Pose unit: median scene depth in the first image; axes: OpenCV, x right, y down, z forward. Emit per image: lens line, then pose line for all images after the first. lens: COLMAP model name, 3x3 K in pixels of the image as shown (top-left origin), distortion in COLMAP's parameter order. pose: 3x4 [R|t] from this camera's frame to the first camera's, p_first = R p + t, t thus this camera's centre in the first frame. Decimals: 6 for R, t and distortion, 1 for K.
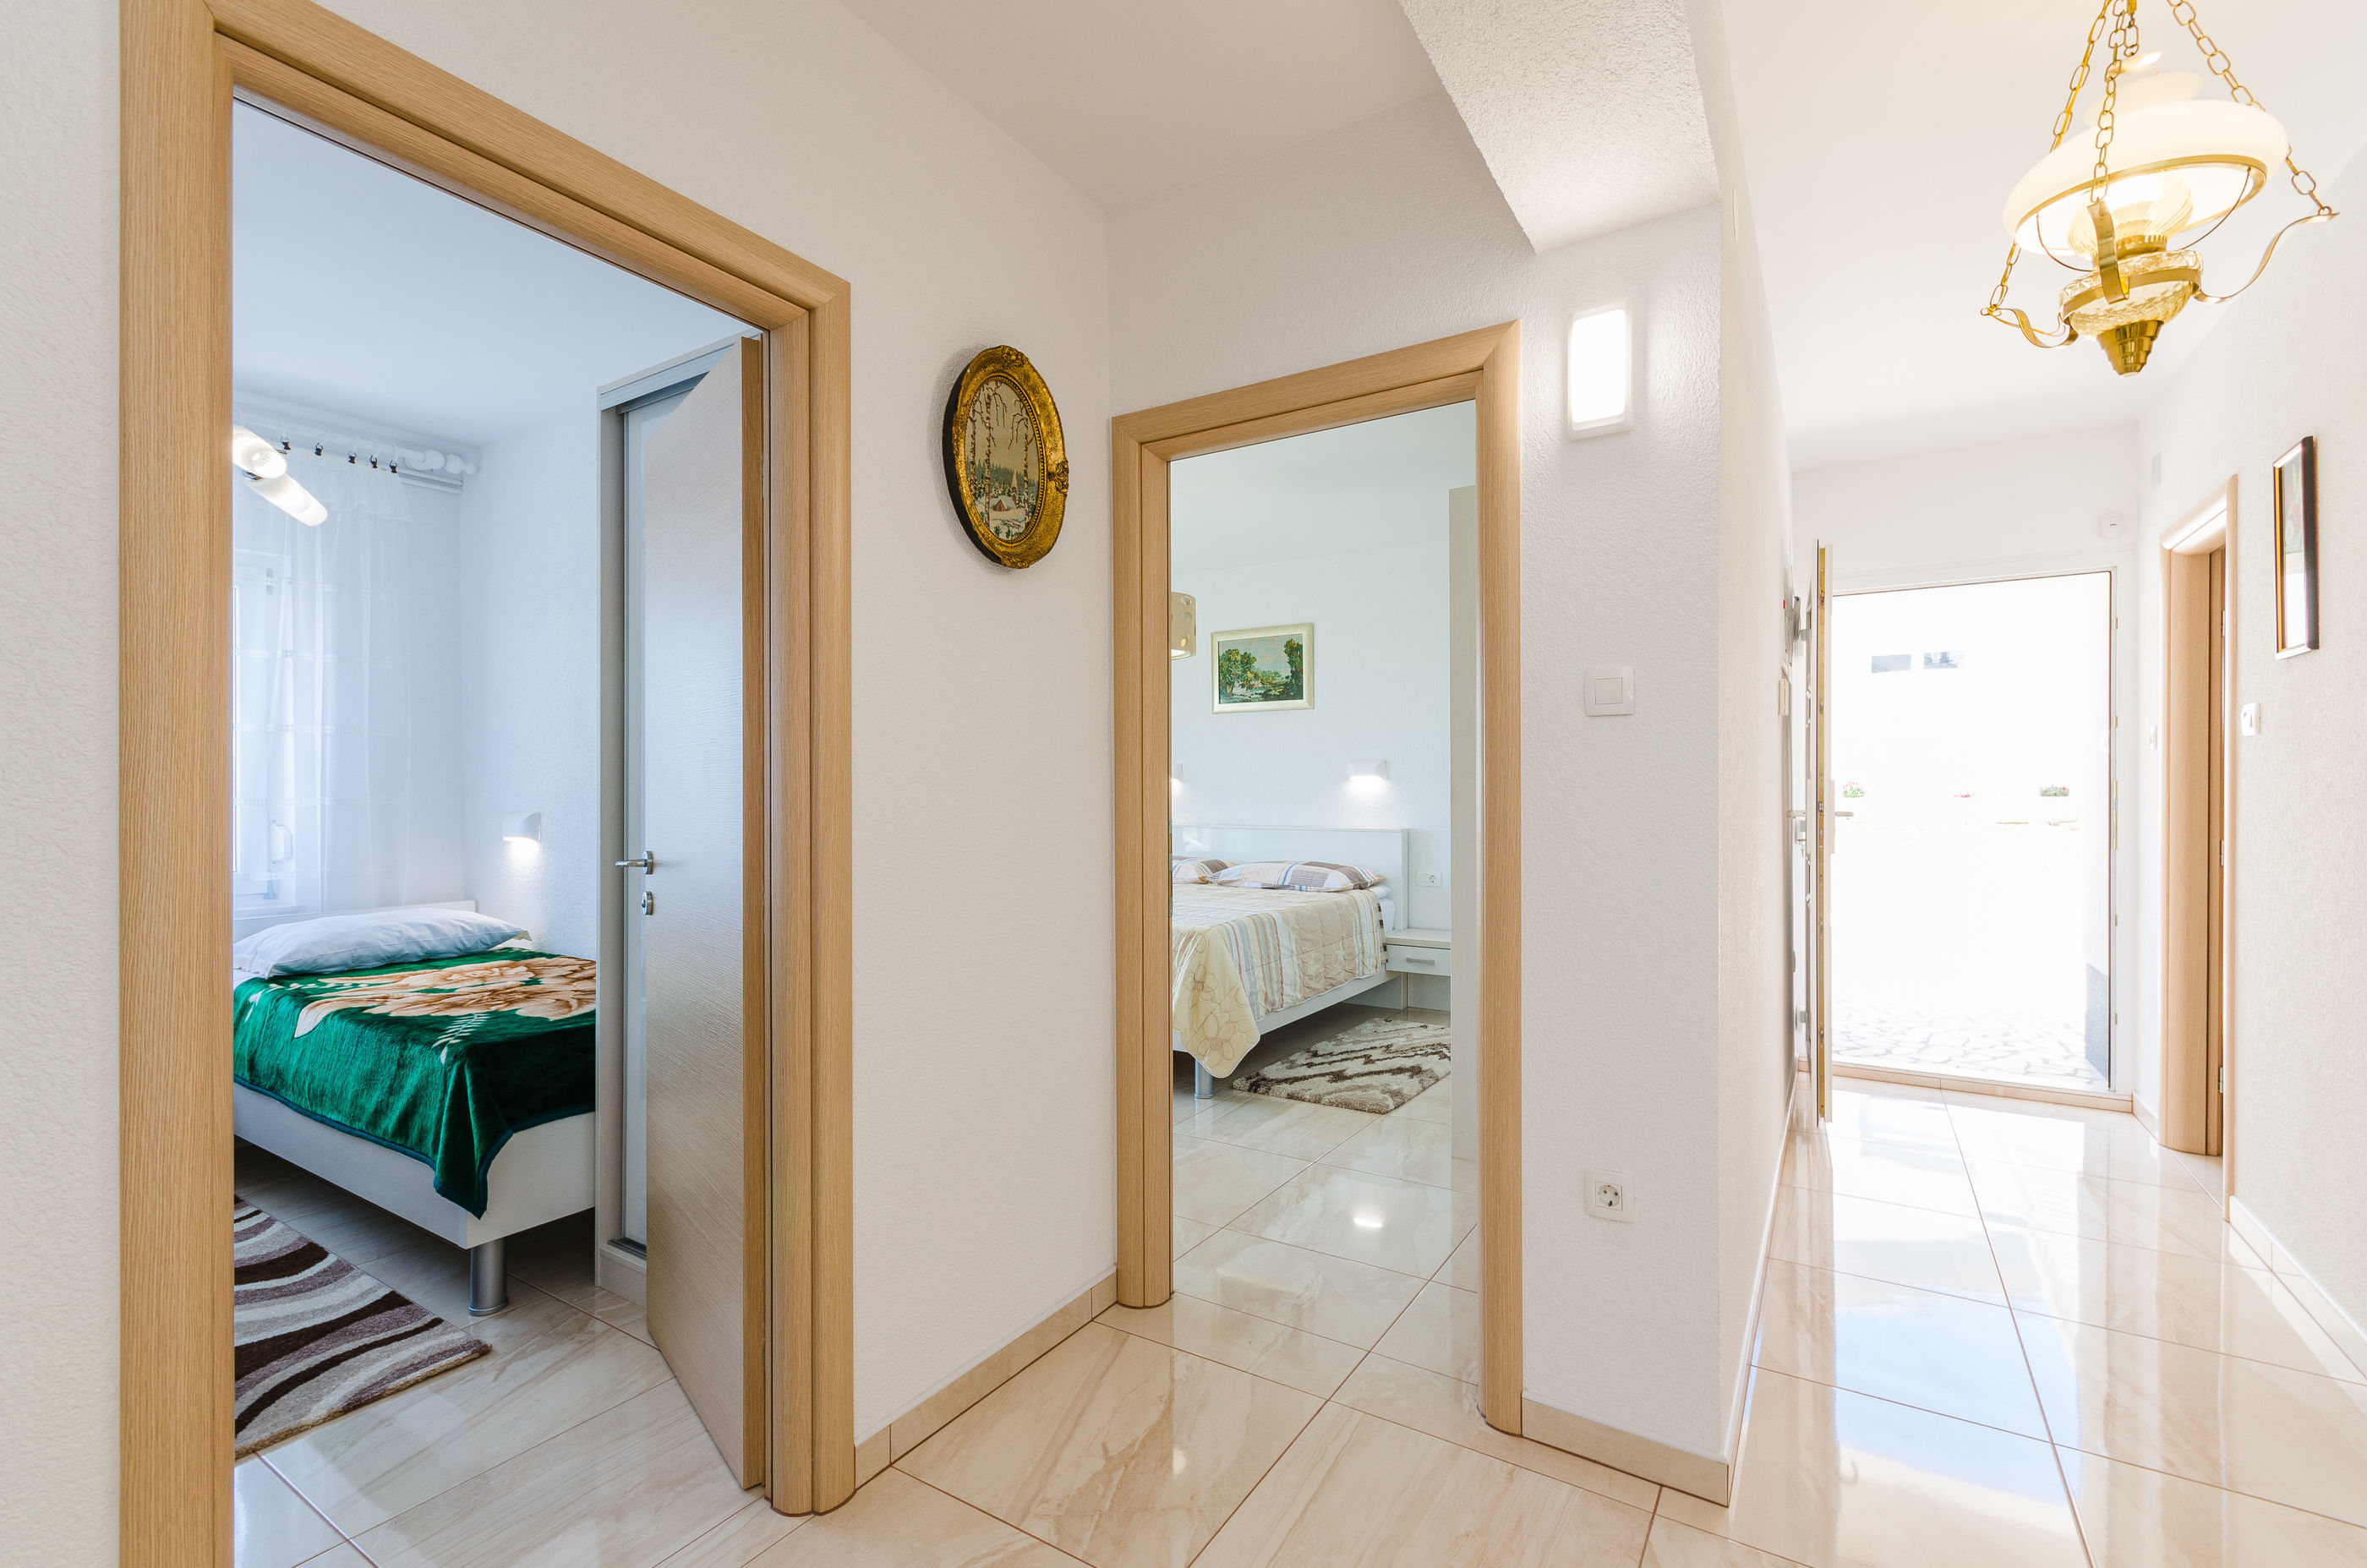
lens RADIAL K [[1036.1, 0, 1194.4], [0, 1036.1, 794.3], [0, 0, 1]] dist [-0.000540, 0.000806]
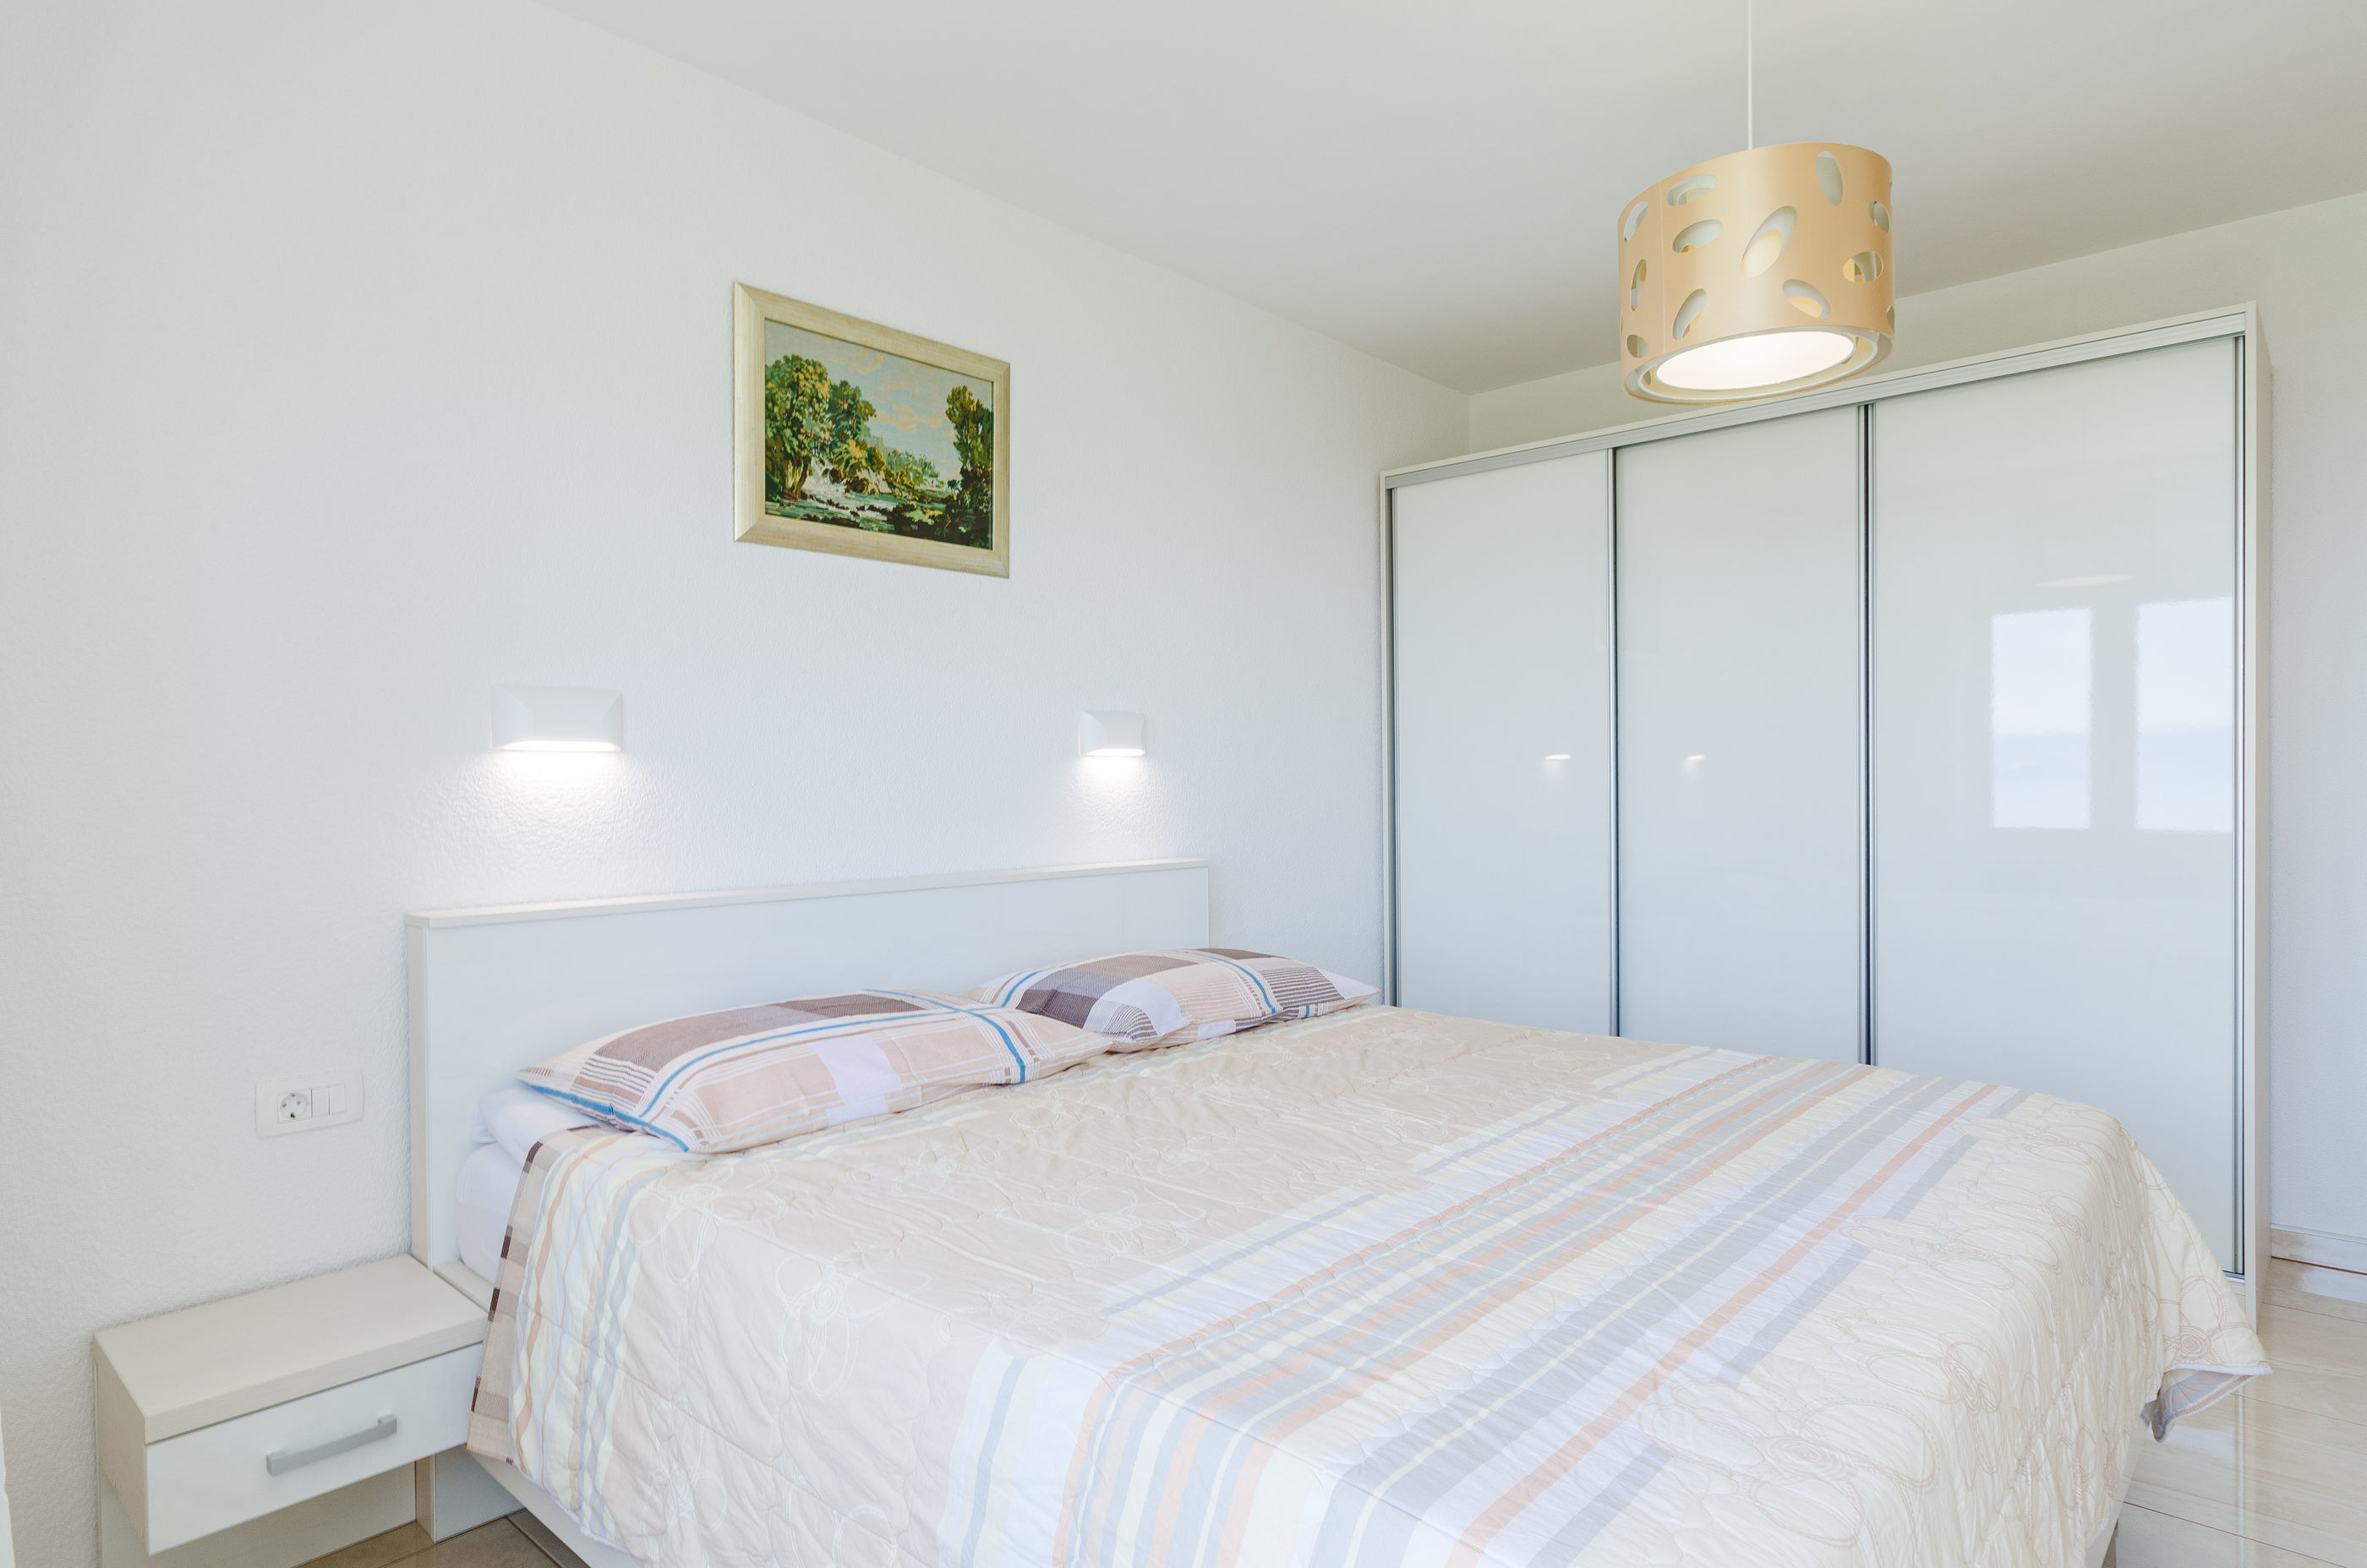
lens RADIAL K [[1311.3, 0, 1200.5], [0, 1311.3, 790.2], [0, 0, 1]] dist [-0.002701, -0.000035]
pose [[0.165266, -0.009799, 0.986200, -0.394724], [0.010400, 0.999912, 0.008192, -0.003226], [-0.986194, 0.008902, 0.165354, 0.880338]]
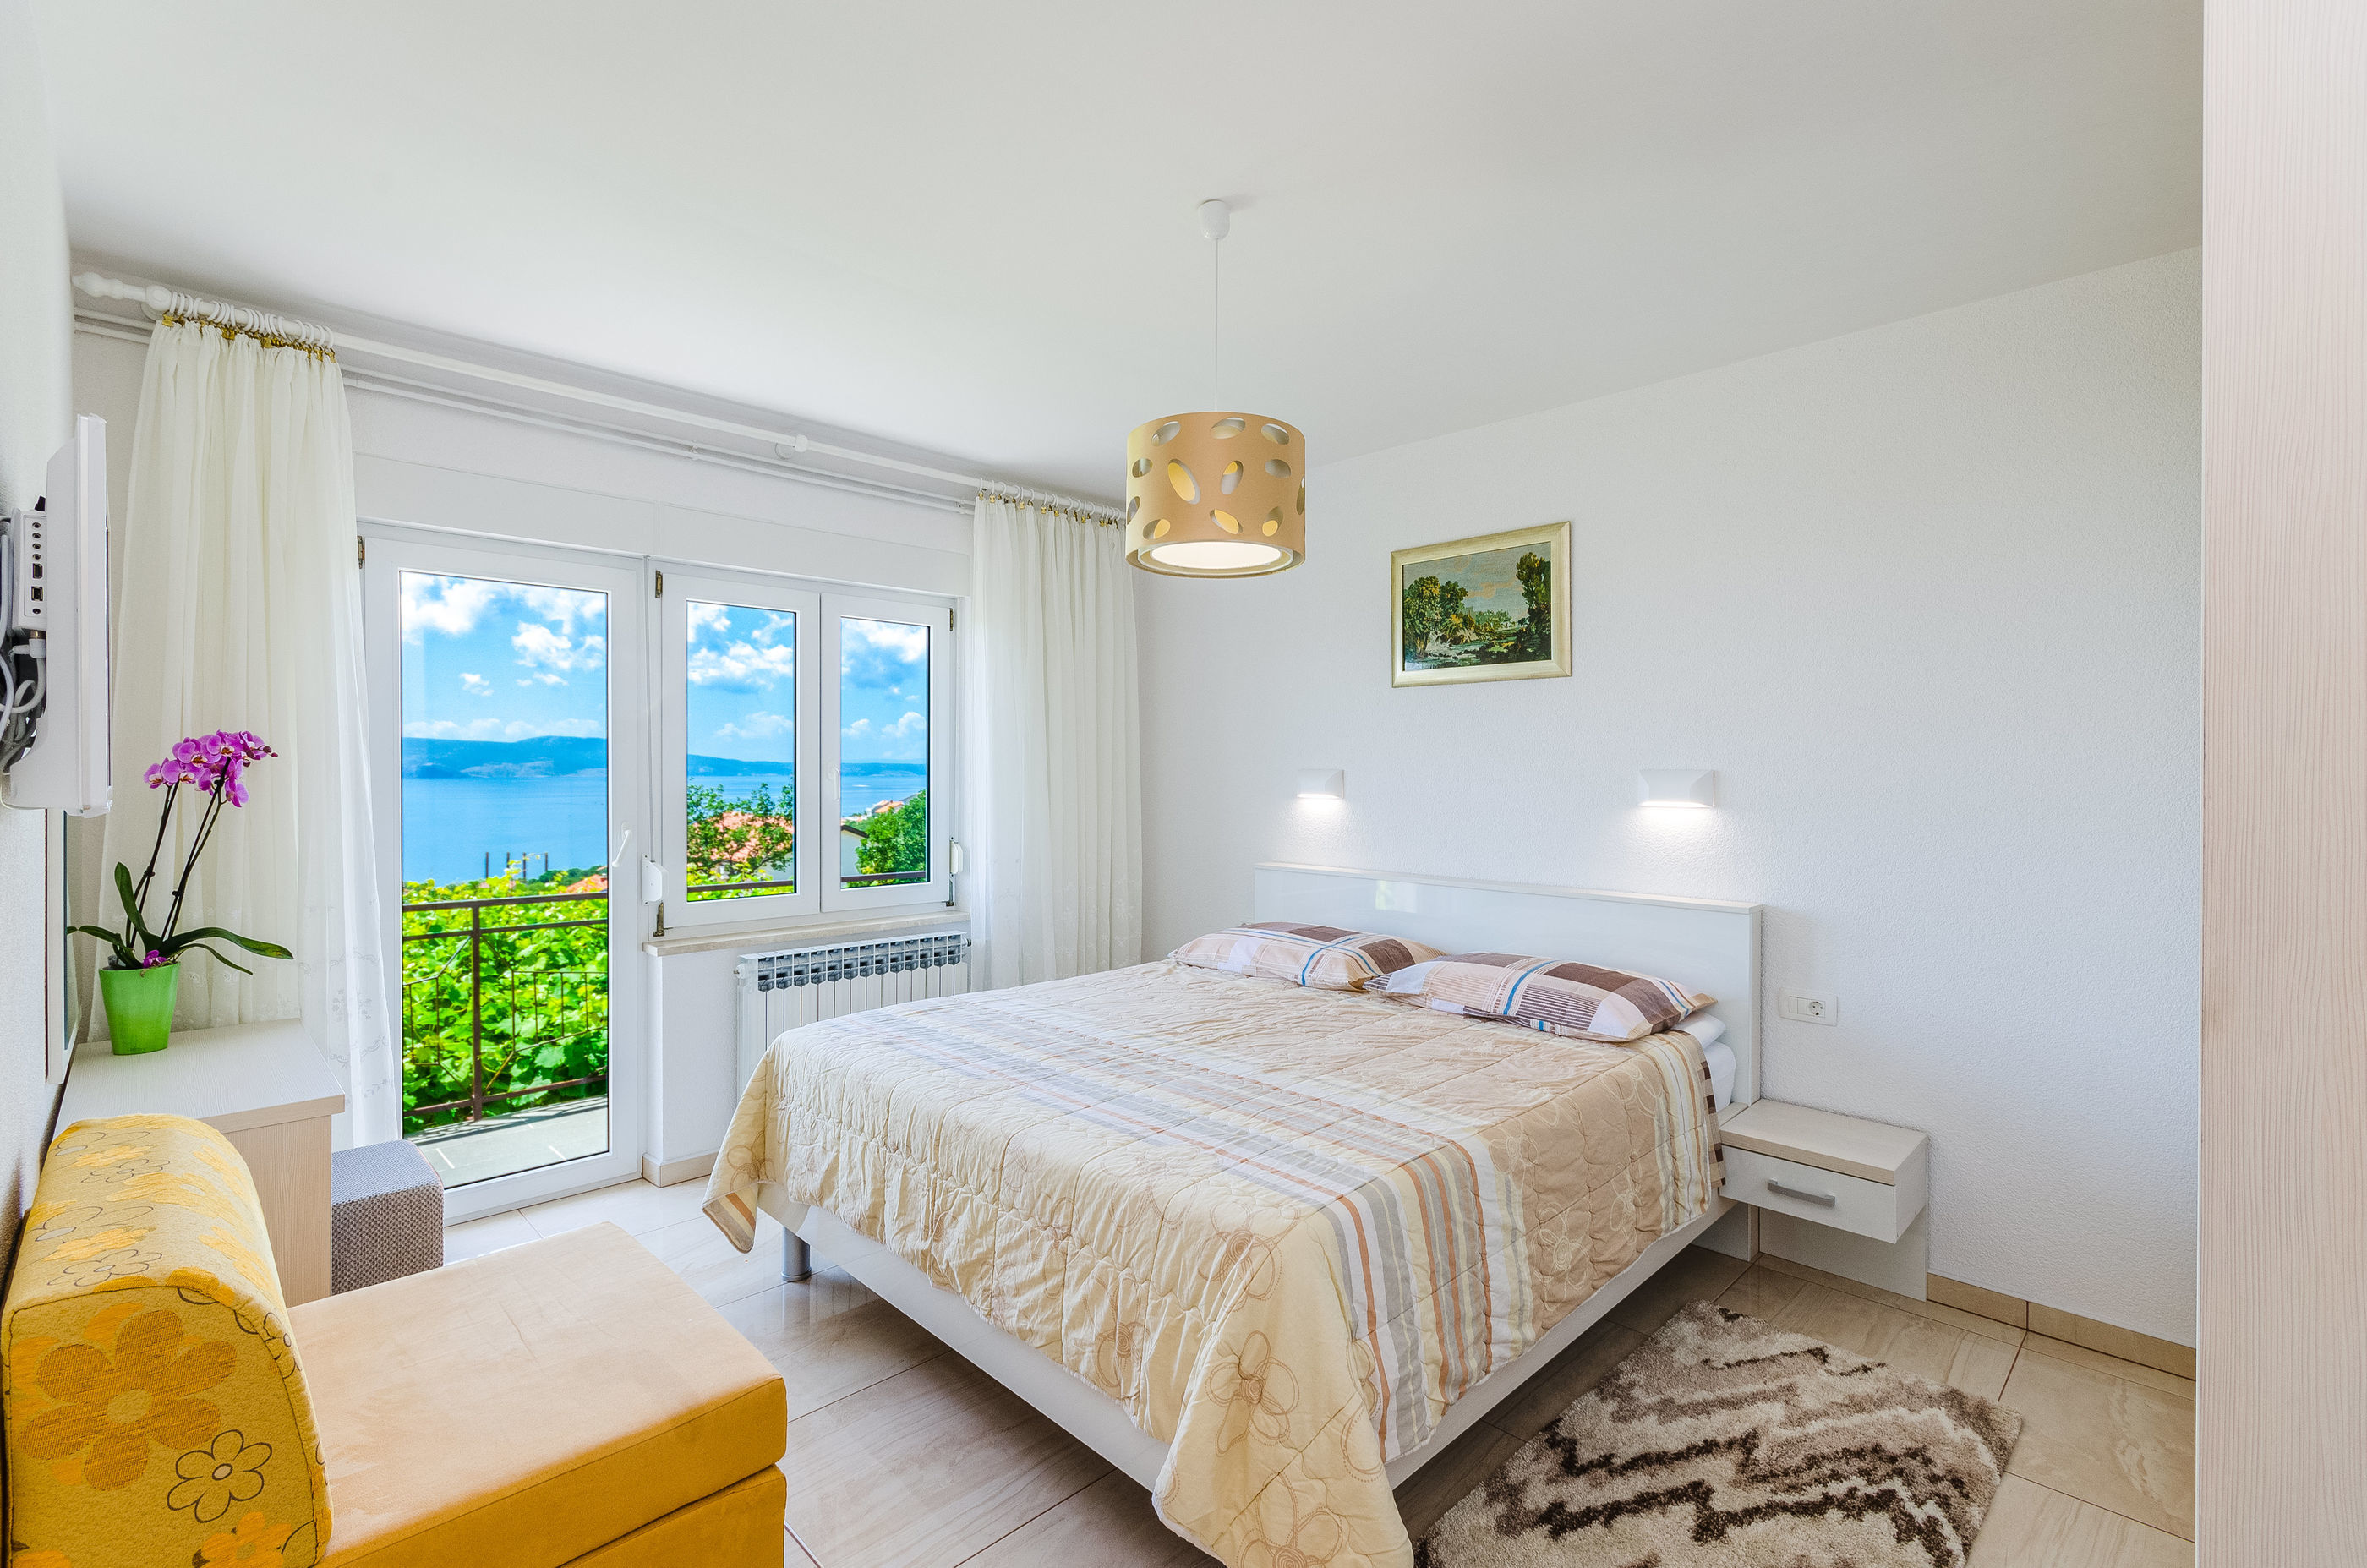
lens RADIAL K [[1057.2, 0, 1183.5], [0, 1057.2, 784.0], [0, 0, 1]] dist [-0.000432, 0.000109]
pose [[0.972643, 0.008874, -0.232134, 0.047031], [-0.006809, 0.999930, 0.009695, -0.029882], [0.232204, -0.007849, 0.972635, 0.417030]]
